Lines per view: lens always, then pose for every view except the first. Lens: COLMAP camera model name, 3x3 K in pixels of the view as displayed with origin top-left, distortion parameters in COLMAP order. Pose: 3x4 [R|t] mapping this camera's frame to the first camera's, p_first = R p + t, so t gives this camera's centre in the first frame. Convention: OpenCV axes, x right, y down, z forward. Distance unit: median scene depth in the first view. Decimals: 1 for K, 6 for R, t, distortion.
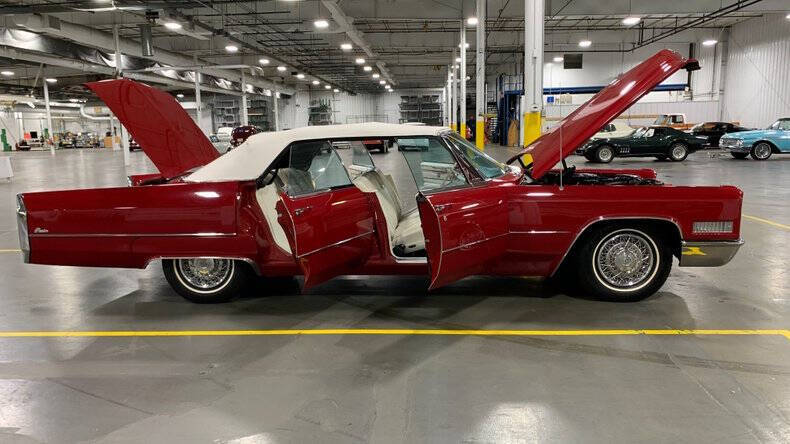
lens RADIAL K [[607.1, 0, 390.1], [0, 607.1, 227.3], [0, 0, 1]] dist [0.039455, -0.047624]
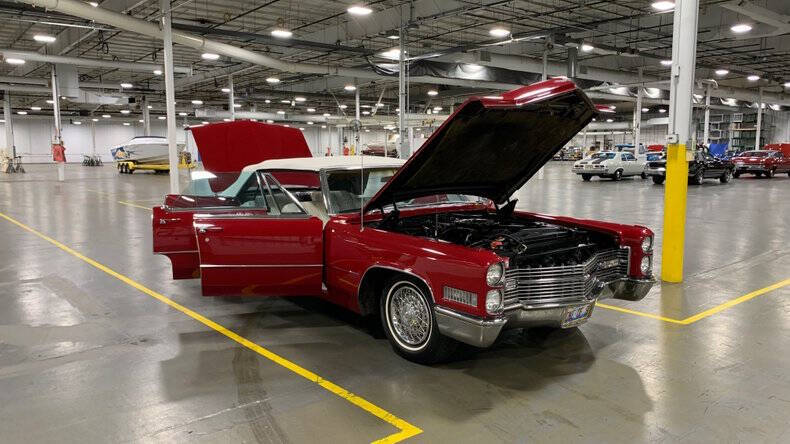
lens RADIAL K [[607.1, 0, 393.3], [0, 607.1, 226.7], [0, 0, 1]] dist [0.039455, -0.047624]
pose [[0.689019, 0.113088, -0.715866, 0.196793], [-0.128928, 0.991122, 0.032479, -0.020637], [0.713183, 0.069917, 0.697482, 0.064767]]
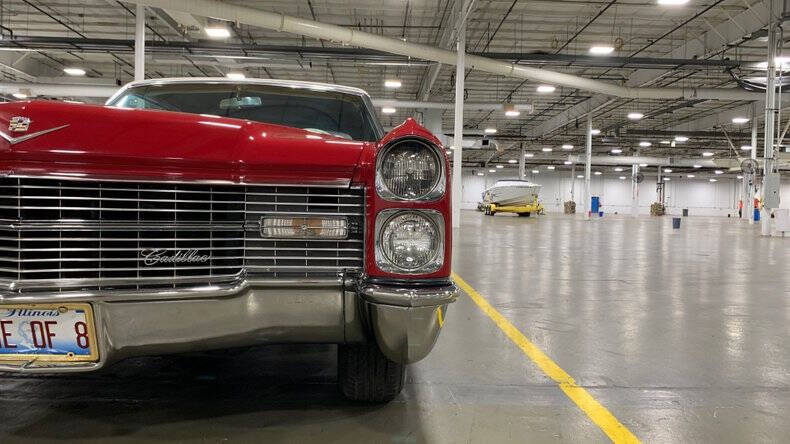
lens RADIAL K [[607.1, 0, 399.2], [0, 607.1, 209.8], [0, 0, 1]] dist [0.039455, -0.047624]
pose [[0.094646, 0.036562, -0.994839, 0.171674], [-0.186535, 0.982277, 0.018354, -0.016544], [0.977879, 0.183835, 0.099788, 0.255562]]
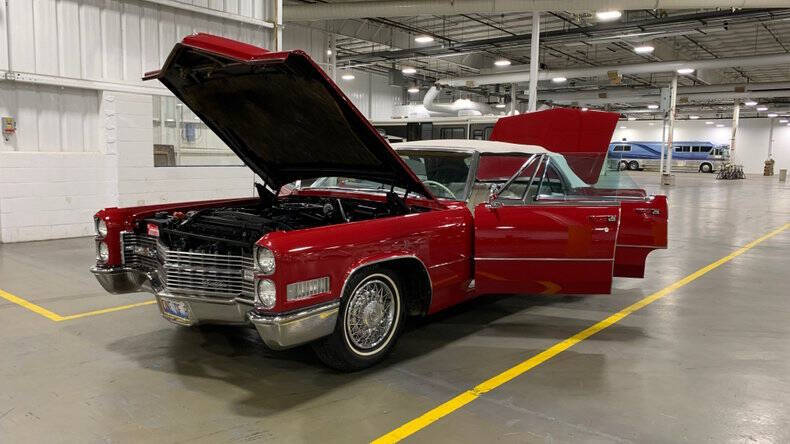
lens RADIAL K [[607.1, 0, 399.7], [0, 607.1, 221.9], [0, 0, 1]] dist [0.039455, -0.047624]
pose [[-0.584196, 0.102113, -0.805164, 0.196689], [-0.132572, 0.966724, 0.218791, -0.057512], [0.800712, 0.234559, -0.551218, 0.348490]]
